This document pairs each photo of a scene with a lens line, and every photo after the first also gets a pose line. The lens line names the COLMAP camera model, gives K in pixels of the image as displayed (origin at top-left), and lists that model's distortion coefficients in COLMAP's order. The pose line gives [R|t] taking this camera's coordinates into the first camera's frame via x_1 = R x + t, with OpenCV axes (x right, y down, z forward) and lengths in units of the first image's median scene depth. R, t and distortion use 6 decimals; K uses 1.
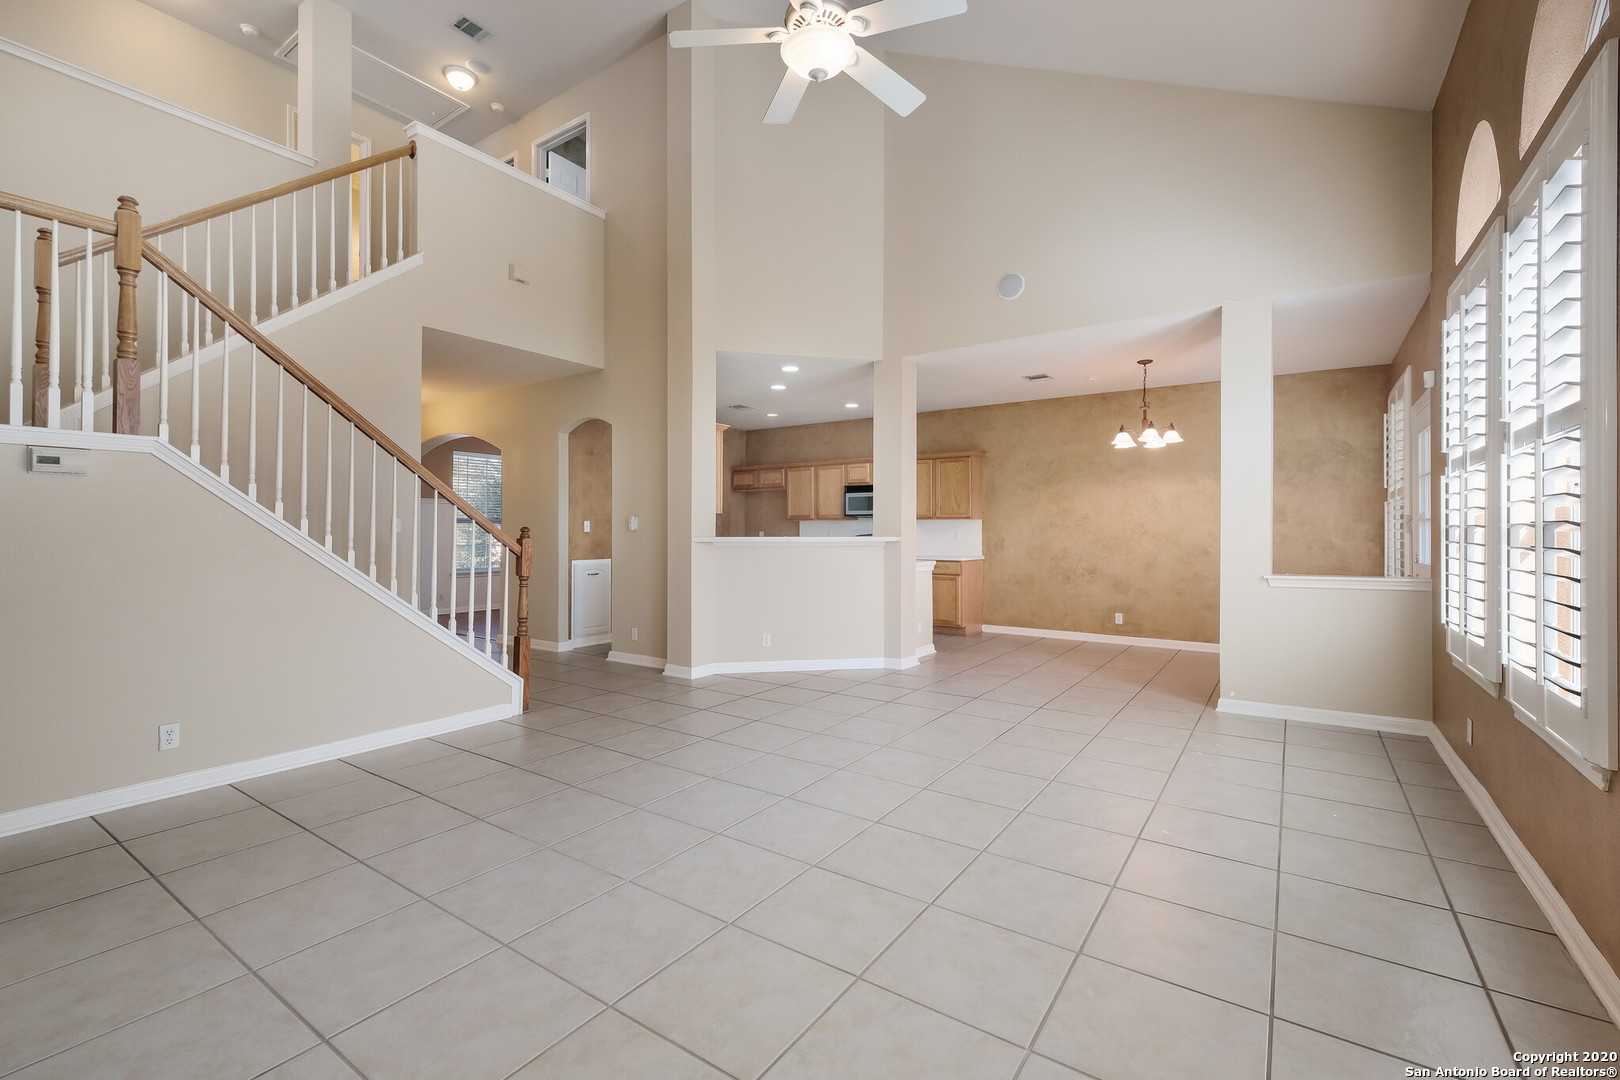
lens RADIAL K [[705.2, 0, 809.7], [0, 705.2, 533.8], [0, 0, 1]] dist [0.002035, -0.000306]
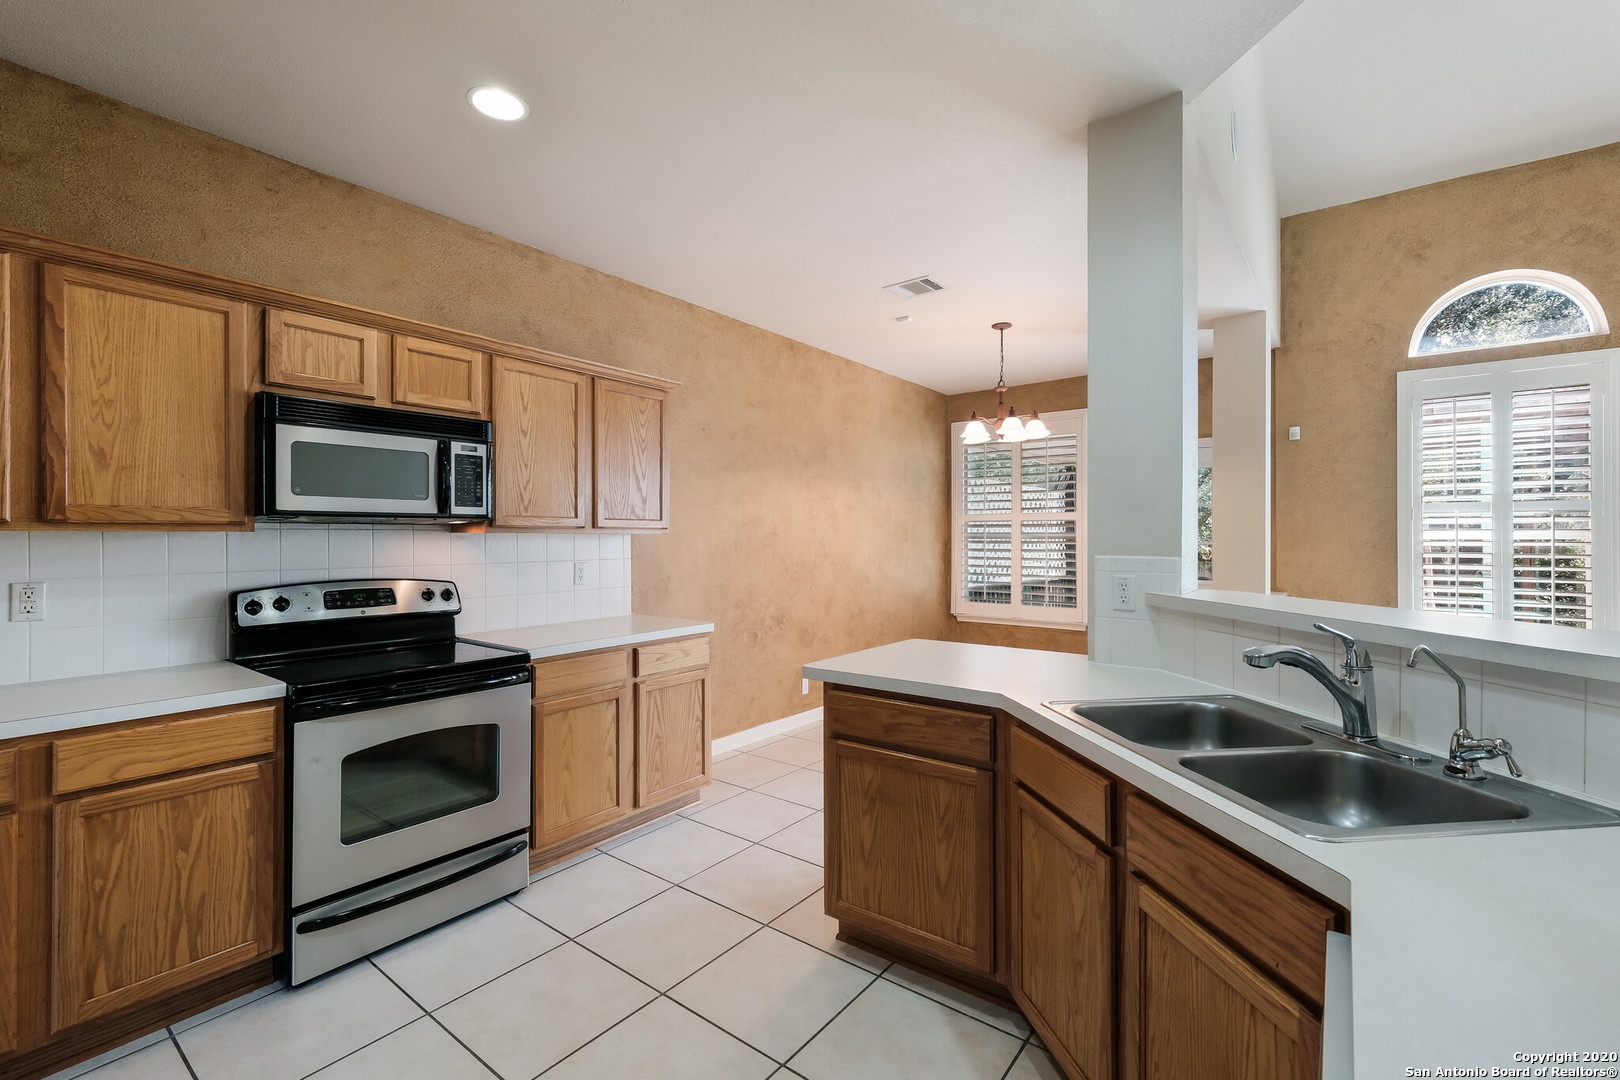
lens RADIAL K [[704.1, 0, 802.9], [0, 704.1, 538.4], [0, 0, 1]] dist [0.002539, 0.000864]
pose [[0.054241, -0.001238, 0.998527, -0.224860], [0.003864, 0.999992, 0.001030, -0.019689], [-0.998520, 0.003803, 0.054245, 0.970019]]
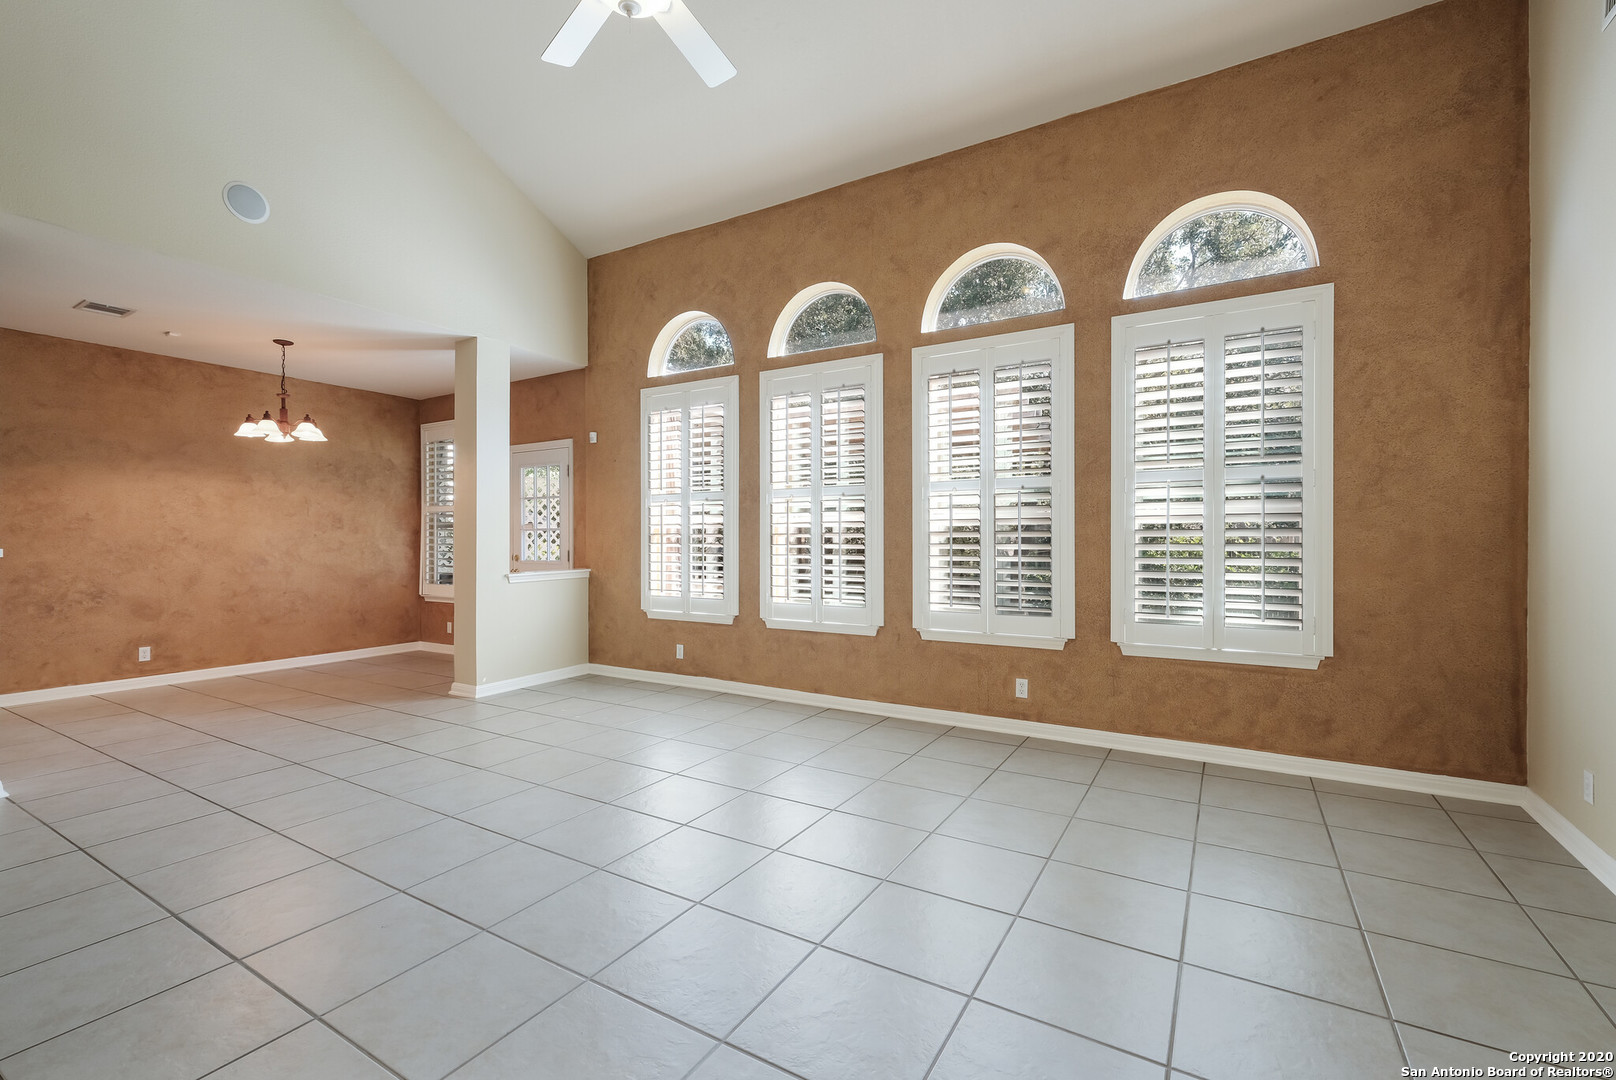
lens RADIAL K [[702.4, 0, 800.9], [0, 702.4, 538.4], [0, 0, 1]] dist [0.002539, 0.000864]
pose [[-0.057338, -0.000400, 0.998355, -0.354094], [0.006504, 0.999979, 0.000774, 0.000702], [-0.998334, 0.006537, -0.057334, 0.344400]]
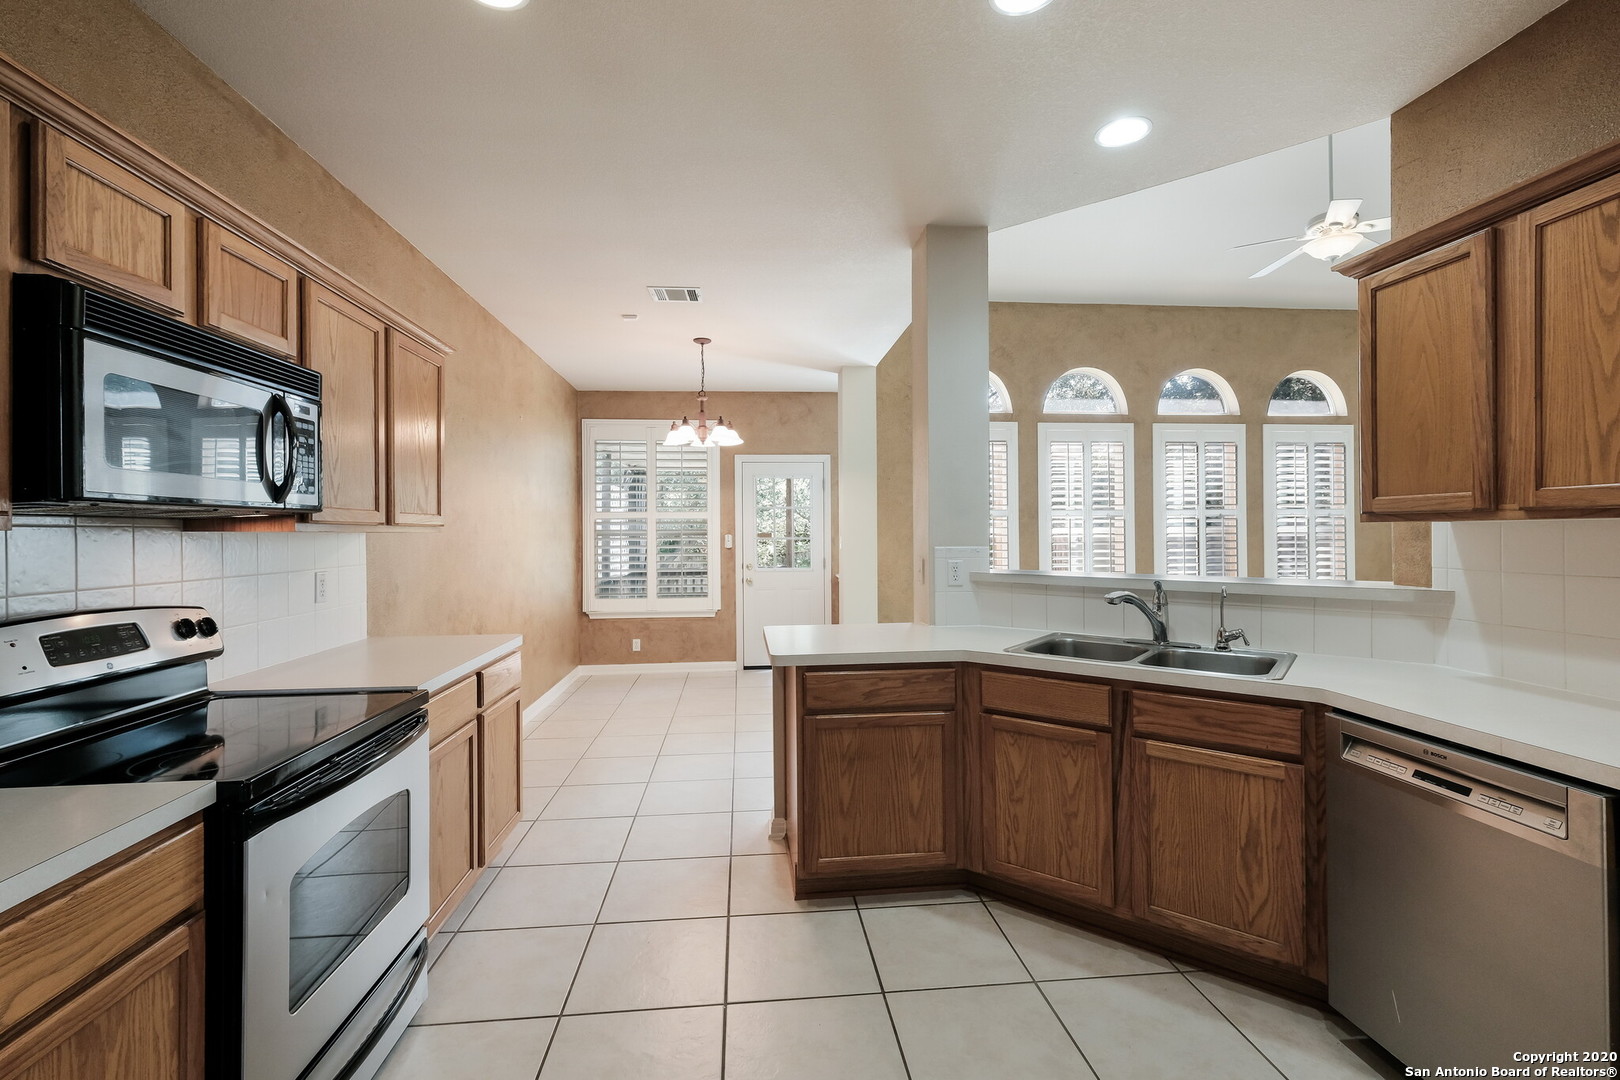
lens RADIAL K [[705.2, 0, 809.7], [0, 705.2, 533.8], [0, 0, 1]] dist [0.002035, -0.000306]
pose [[-0.647362, 0.002821, 0.762178, -0.179228], [0.009130, 0.999950, 0.004054, -0.021350], [-0.762128, 0.009583, -0.647355, 1.185808]]
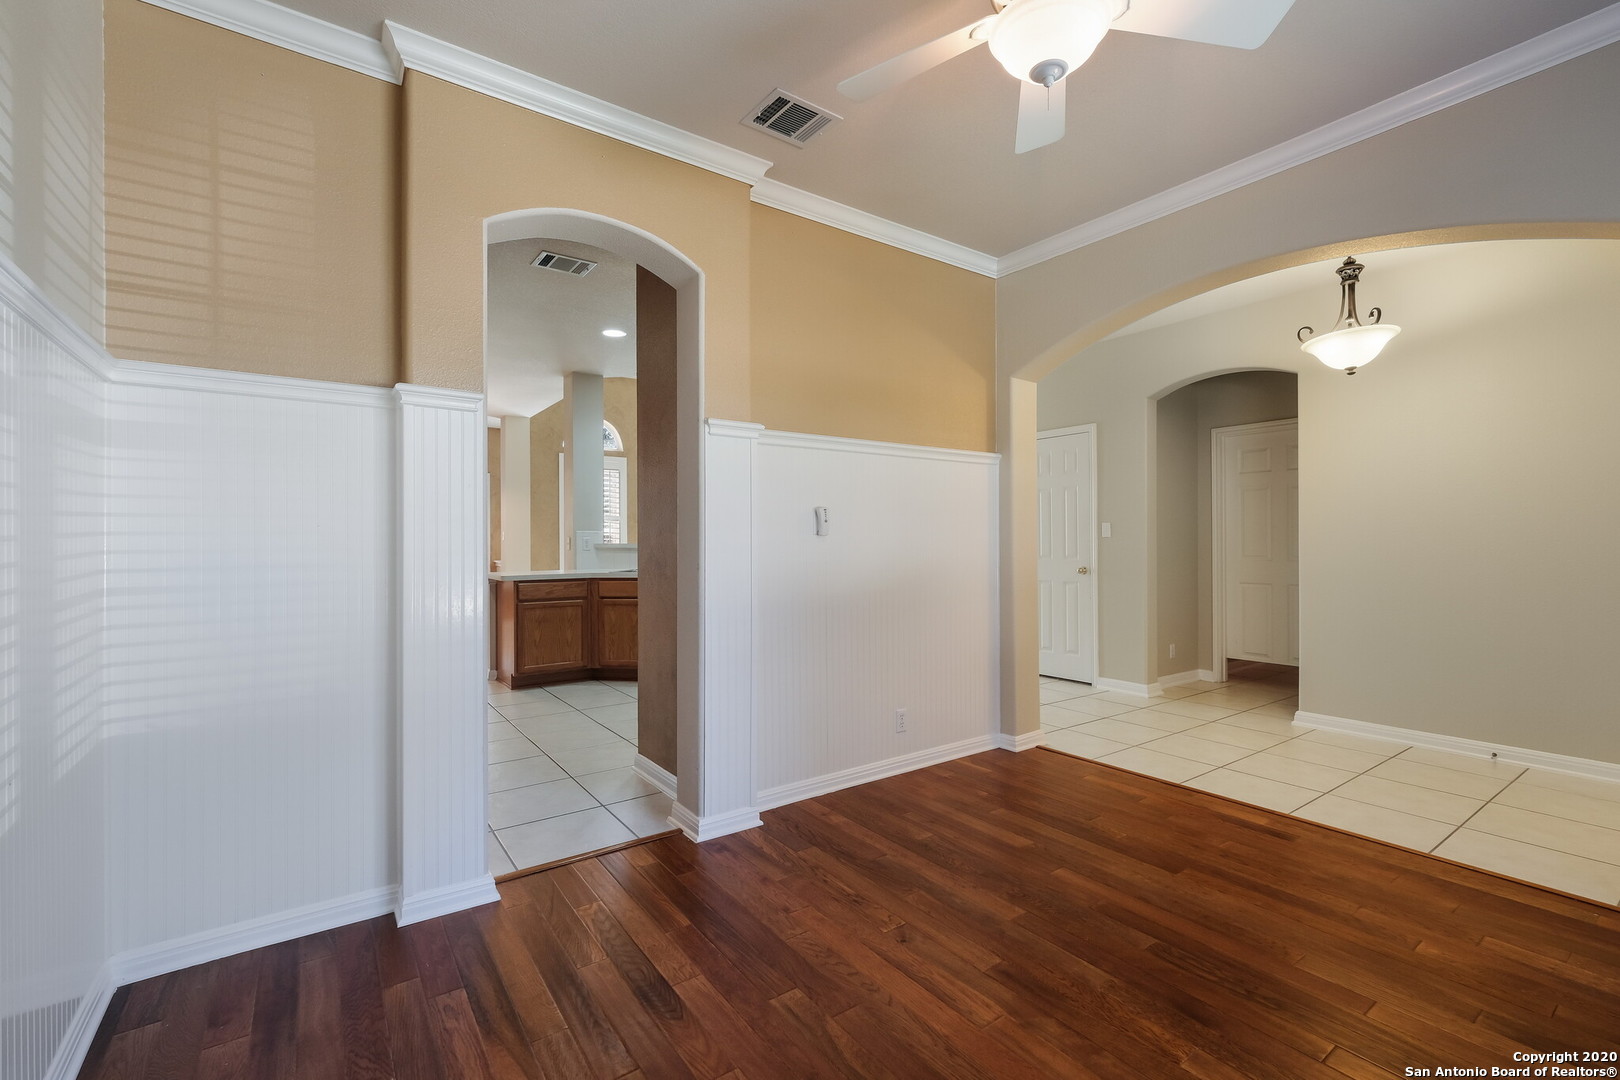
lens RADIAL K [[704.1, 0, 802.9], [0, 704.1, 538.4], [0, 0, 1]] dist [0.002539, 0.000864]
pose [[-0.941134, -0.002829, 0.338023, -0.450455], [-0.000984, 0.999984, 0.005628, -0.006416], [-0.338033, 0.004964, -0.941121, 1.561880]]
